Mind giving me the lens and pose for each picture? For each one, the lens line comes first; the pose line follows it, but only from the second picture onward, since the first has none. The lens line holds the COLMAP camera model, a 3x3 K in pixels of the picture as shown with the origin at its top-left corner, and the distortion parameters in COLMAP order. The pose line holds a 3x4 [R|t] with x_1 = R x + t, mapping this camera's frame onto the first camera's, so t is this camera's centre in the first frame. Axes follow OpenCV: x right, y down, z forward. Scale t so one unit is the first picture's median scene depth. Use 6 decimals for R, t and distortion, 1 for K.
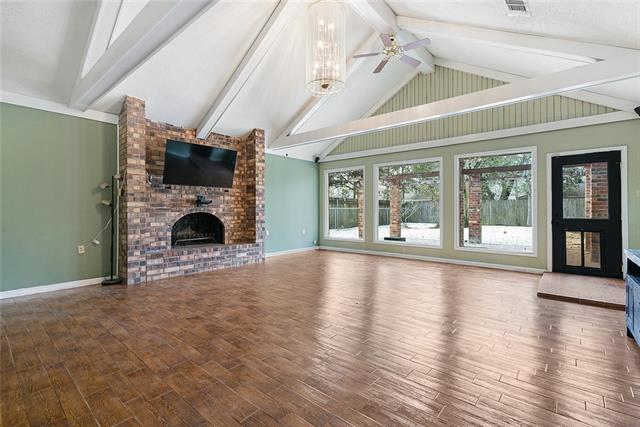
lens RADIAL K [[295.5, 0, 318.4], [0, 295.5, 210.8], [0, 0, 1]] dist [0.001110, 0.000164]
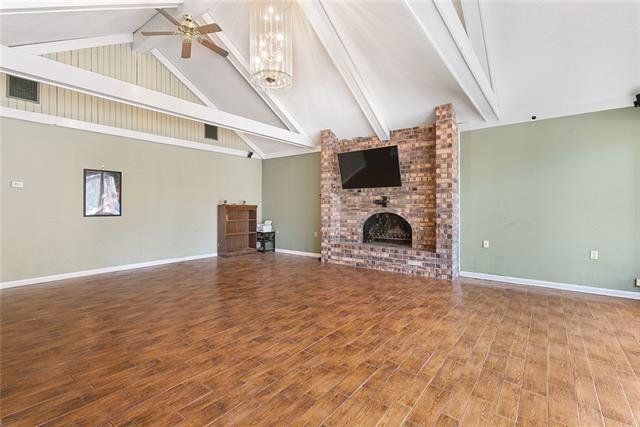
lens RADIAL K [[295.5, 0, 319.3], [0, 295.5, 209.0], [0, 0, 1]] dist [0.001110, 0.000164]
pose [[0.052982, 0.007280, -0.998569, 0.607193], [-0.002271, 0.999972, 0.007170, -0.013204], [0.998593, 0.001888, 0.052997, 0.706624]]
